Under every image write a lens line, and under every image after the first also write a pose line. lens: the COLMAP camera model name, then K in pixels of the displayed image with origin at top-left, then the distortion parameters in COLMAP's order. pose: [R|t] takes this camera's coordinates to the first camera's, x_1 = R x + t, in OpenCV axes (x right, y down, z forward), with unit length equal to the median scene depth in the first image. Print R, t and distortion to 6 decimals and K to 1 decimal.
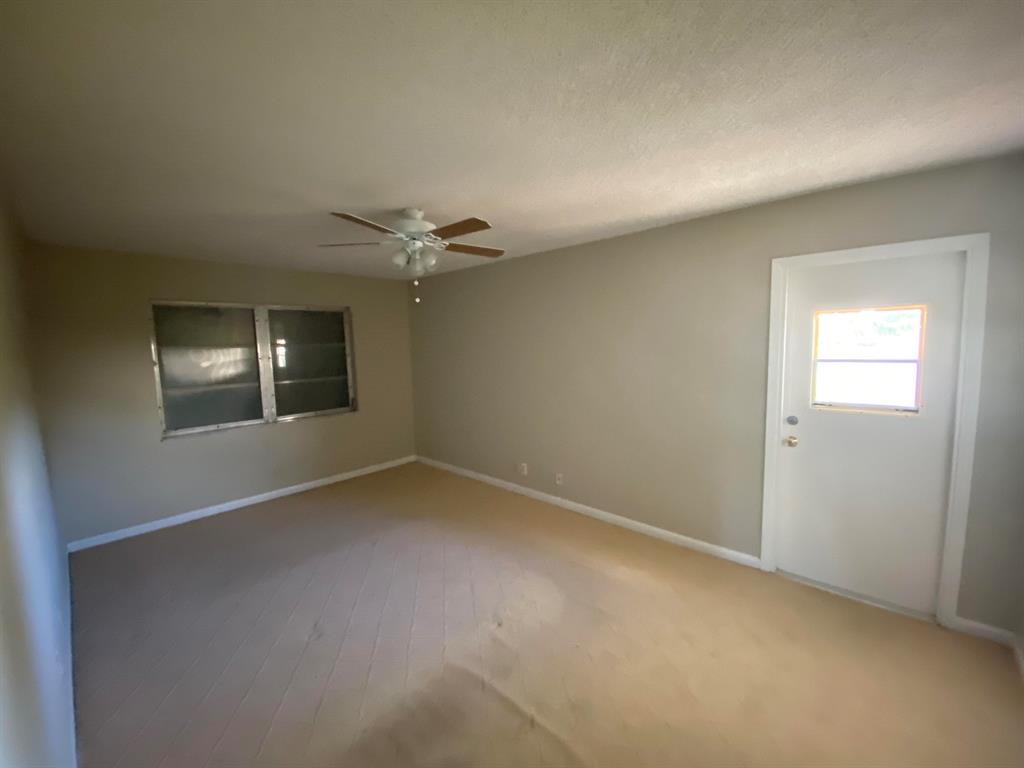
lens RADIAL K [[419.5, 0, 512.0], [0, 419.5, 384.0], [0, 0, 1]] dist [0.052893, -0.029096]
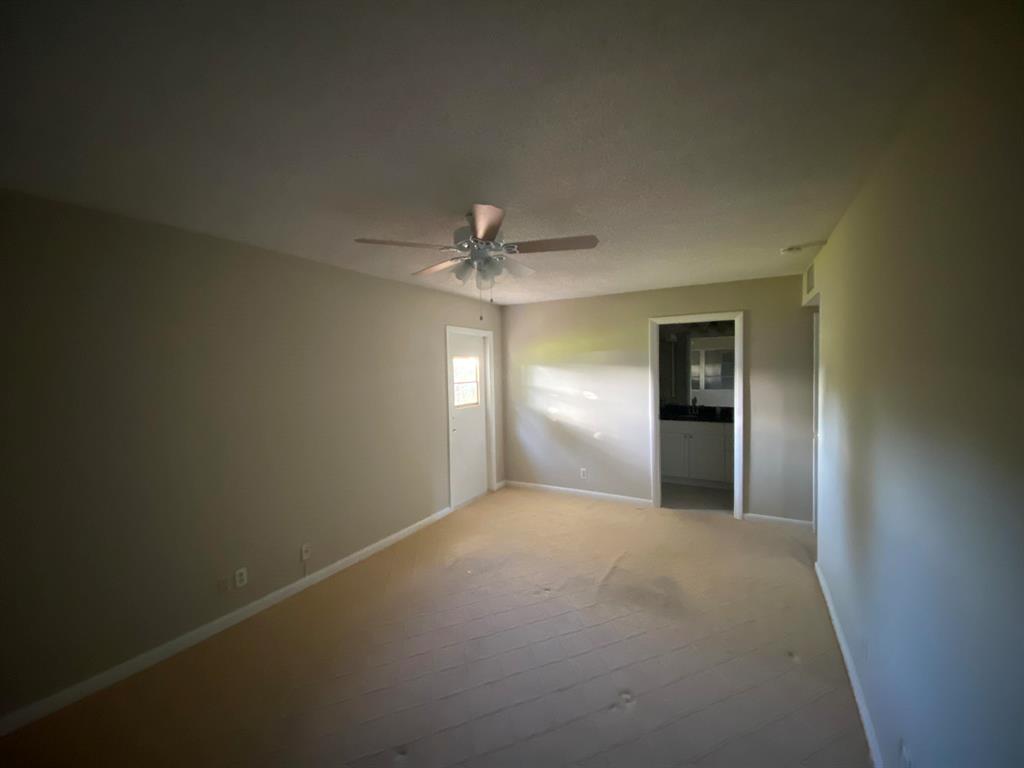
lens RADIAL K [[419.5, 0, 512.0], [0, 419.5, 384.0], [0, 0, 1]] dist [0.052893, -0.029096]
pose [[-0.235400, -0.023563, 0.971613, -1.168068], [0.113457, 0.992205, 0.051551, -0.124460], [-0.965254, 0.122372, -0.230891, 1.241036]]
